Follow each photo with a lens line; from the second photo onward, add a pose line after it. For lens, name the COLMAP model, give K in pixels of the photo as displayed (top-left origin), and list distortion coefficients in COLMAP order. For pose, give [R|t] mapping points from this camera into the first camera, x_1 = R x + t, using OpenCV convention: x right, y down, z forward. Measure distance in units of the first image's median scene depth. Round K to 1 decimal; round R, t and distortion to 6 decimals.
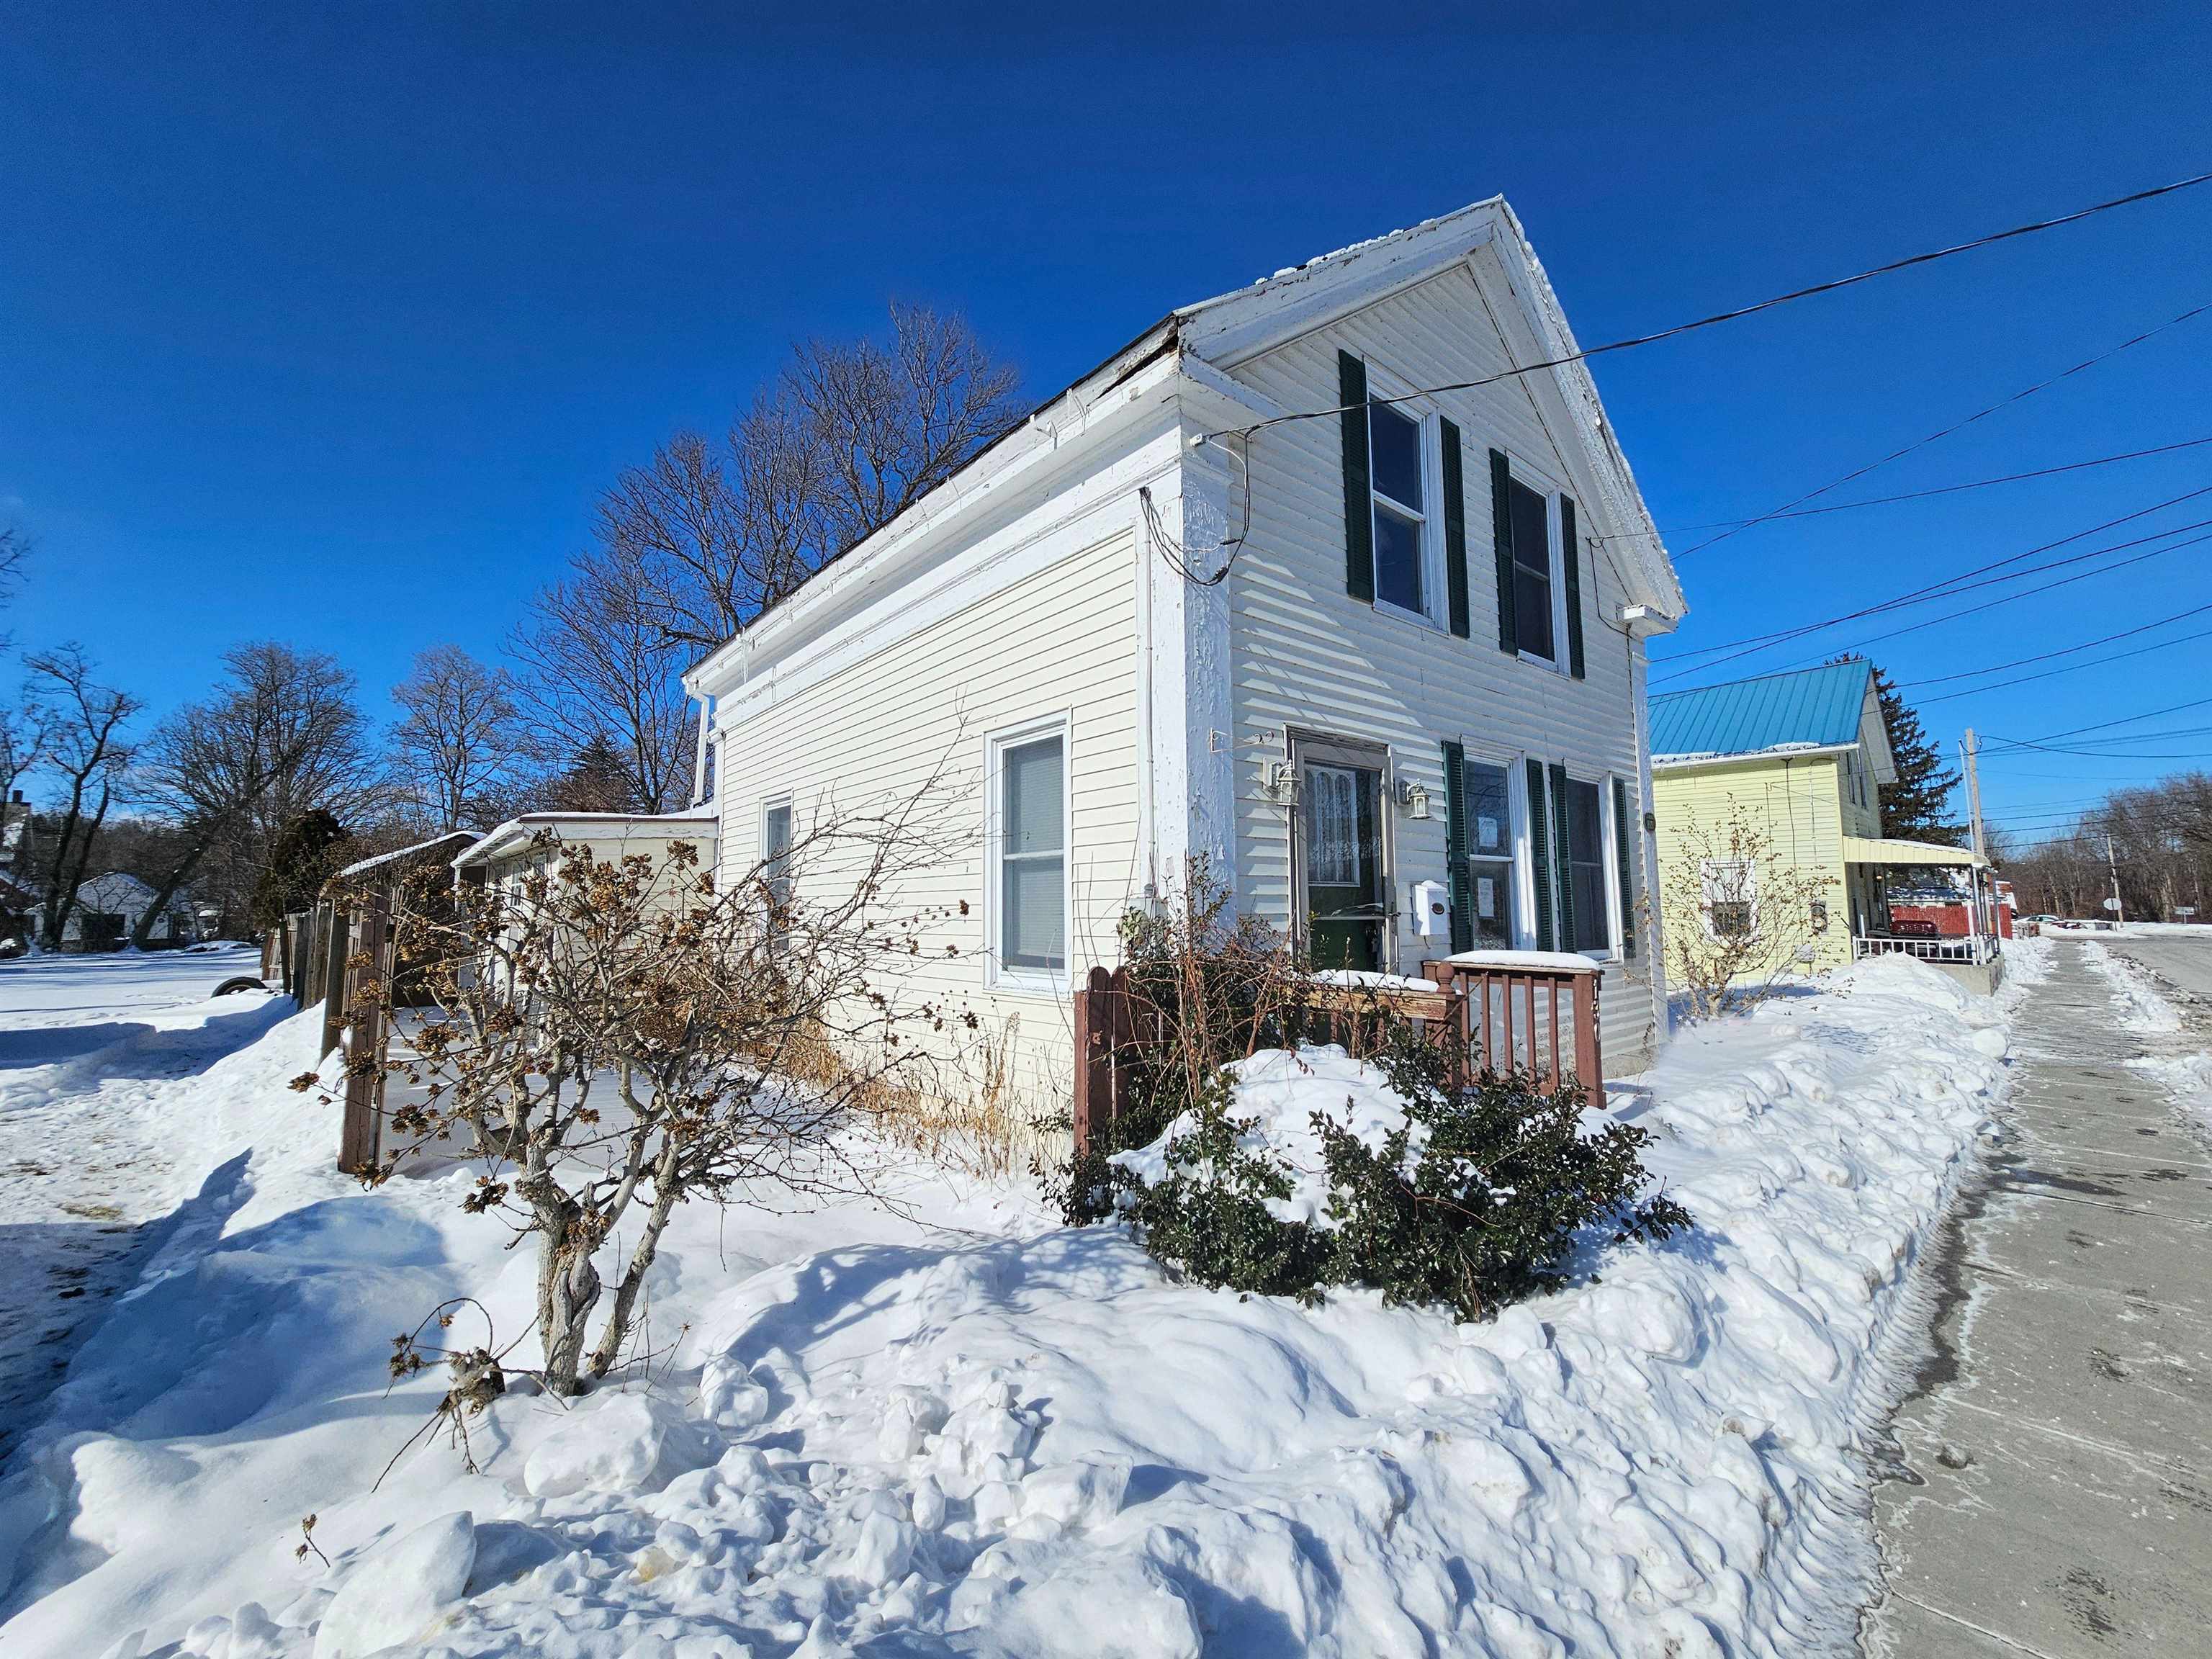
lens RADIAL K [[895.5, 0, 1109.4], [0, 895.5, 829.2], [0, 0, 1]] dist [-0.000789, -0.000230]
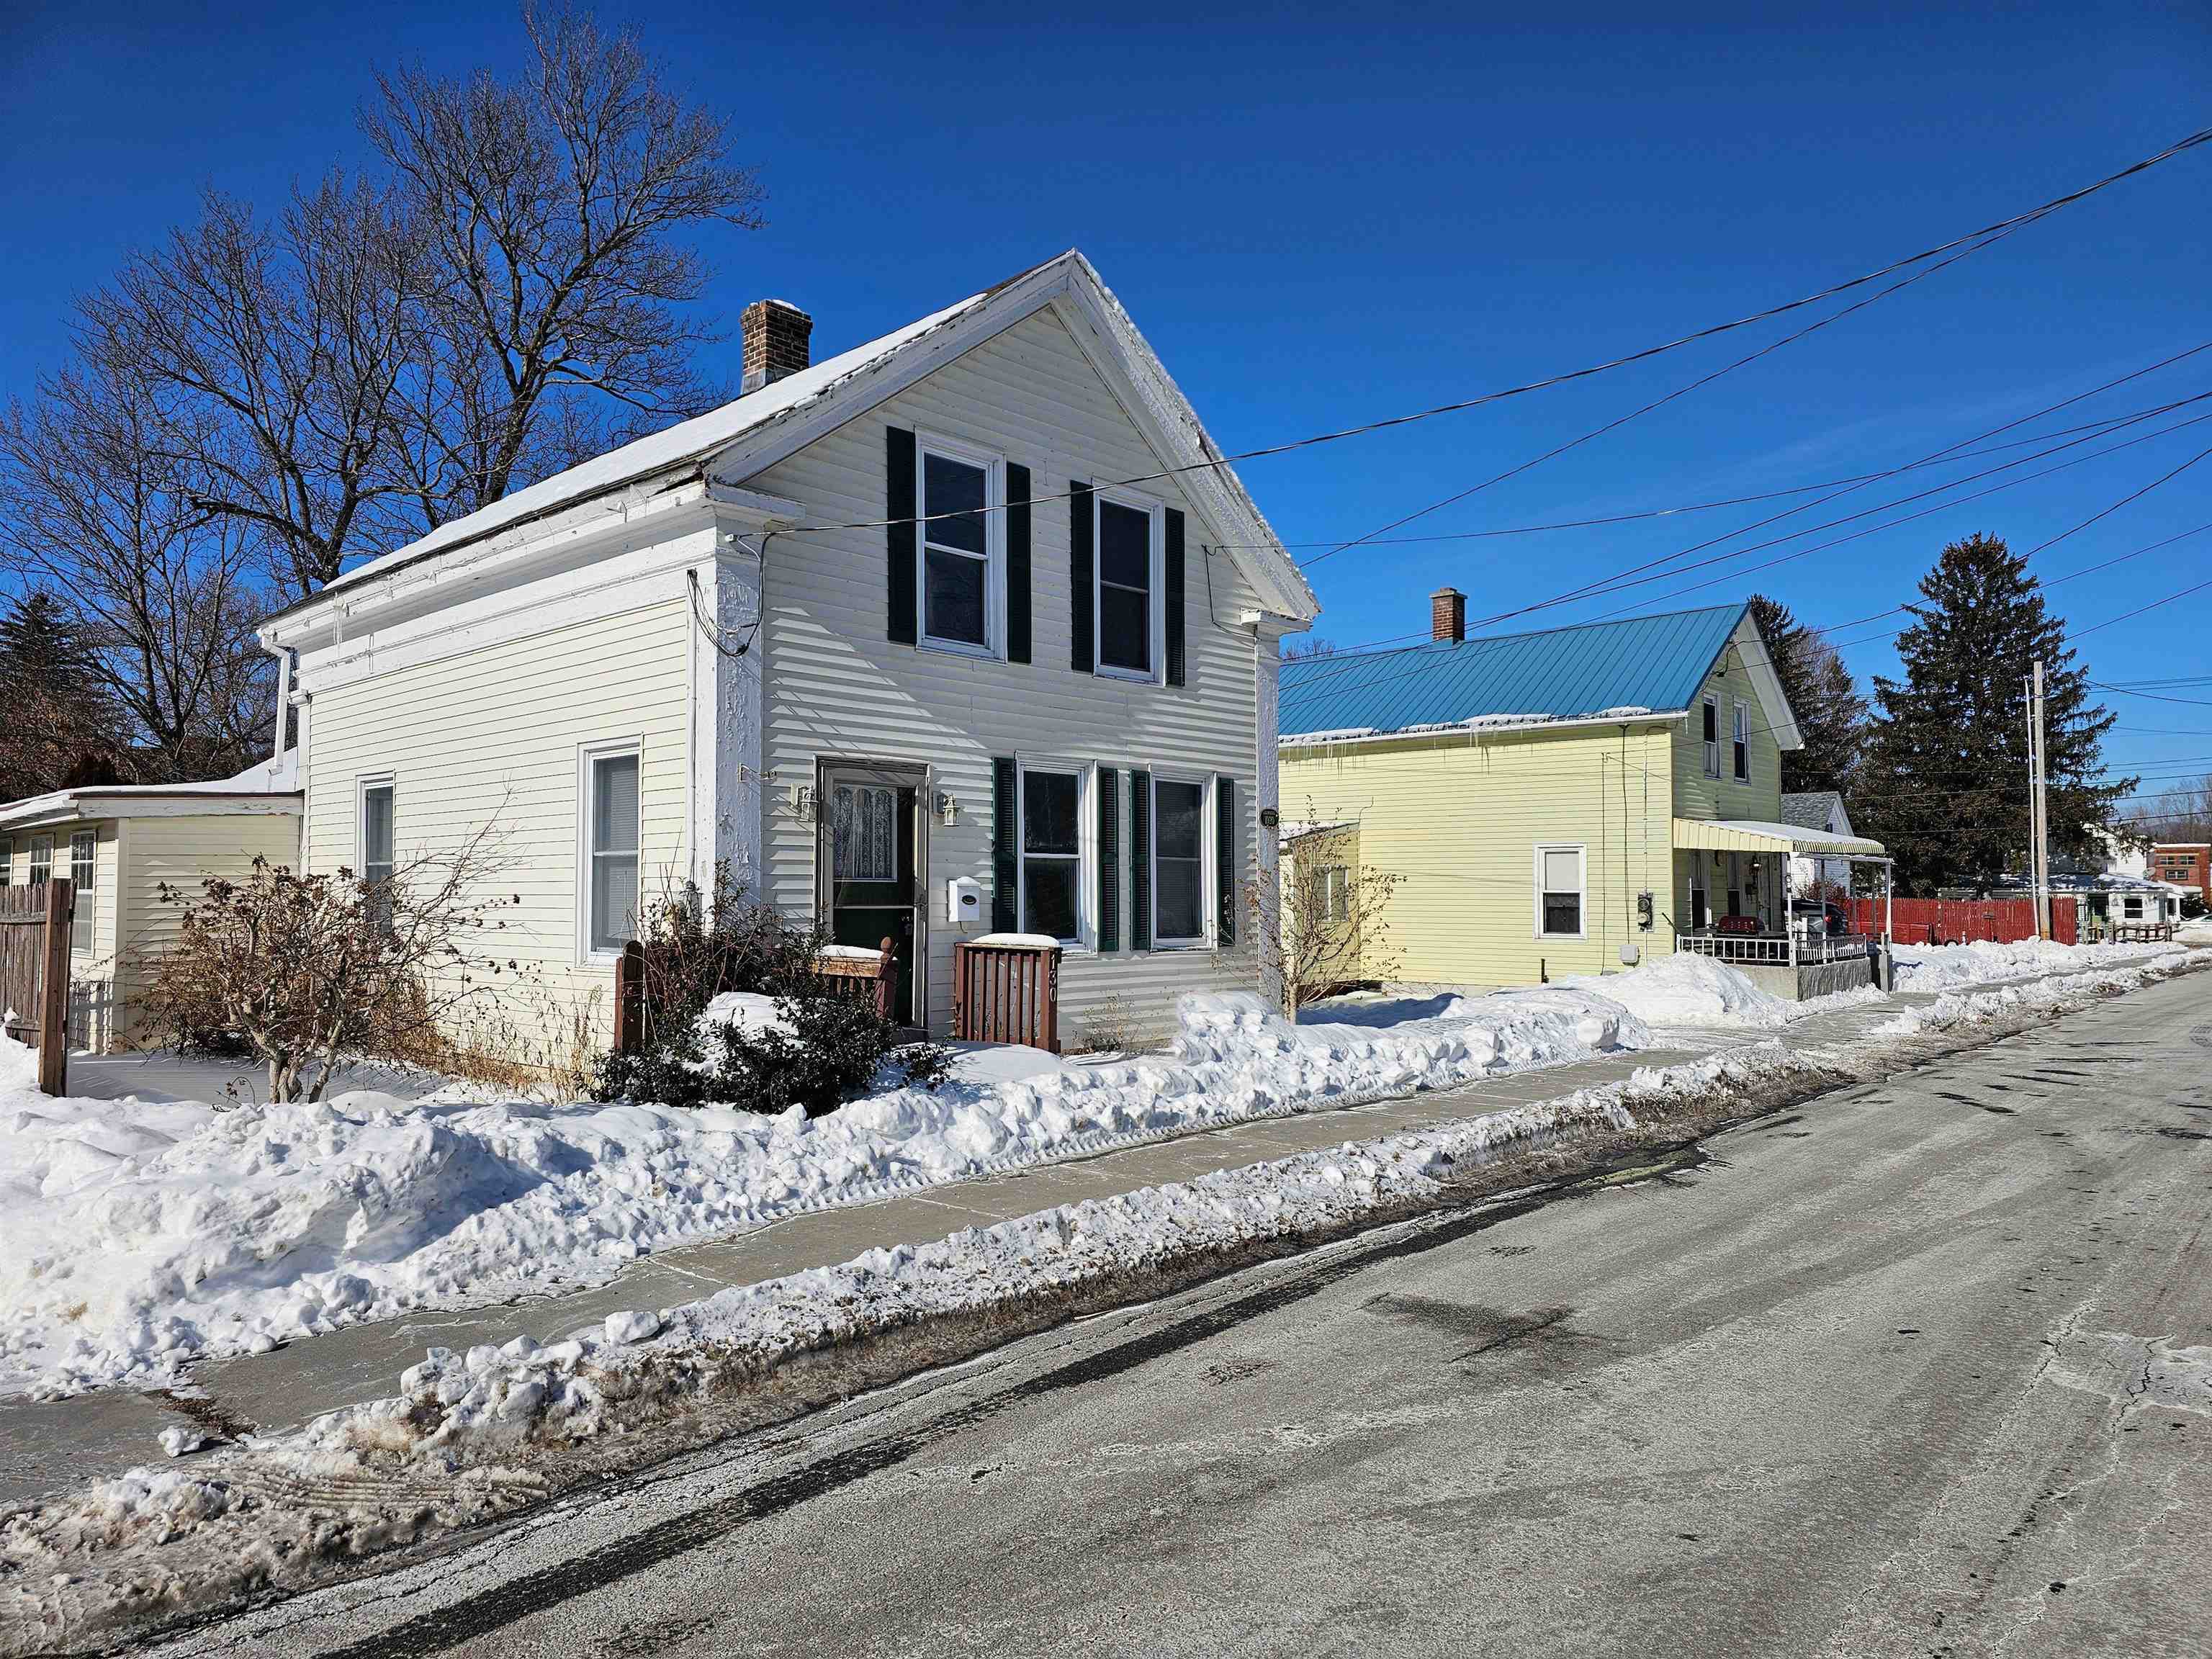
lens RADIAL K [[1449.7, 0, 1094.3], [0, 1449.7, 841.5], [0, 0, 1]] dist [0.108608, -0.103773]
pose [[0.994163, 0.011324, 0.107291, 0.330857], [-0.016990, 0.998500, 0.052042, -0.097014], [-0.106541, -0.053561, 0.992865, -0.977309]]
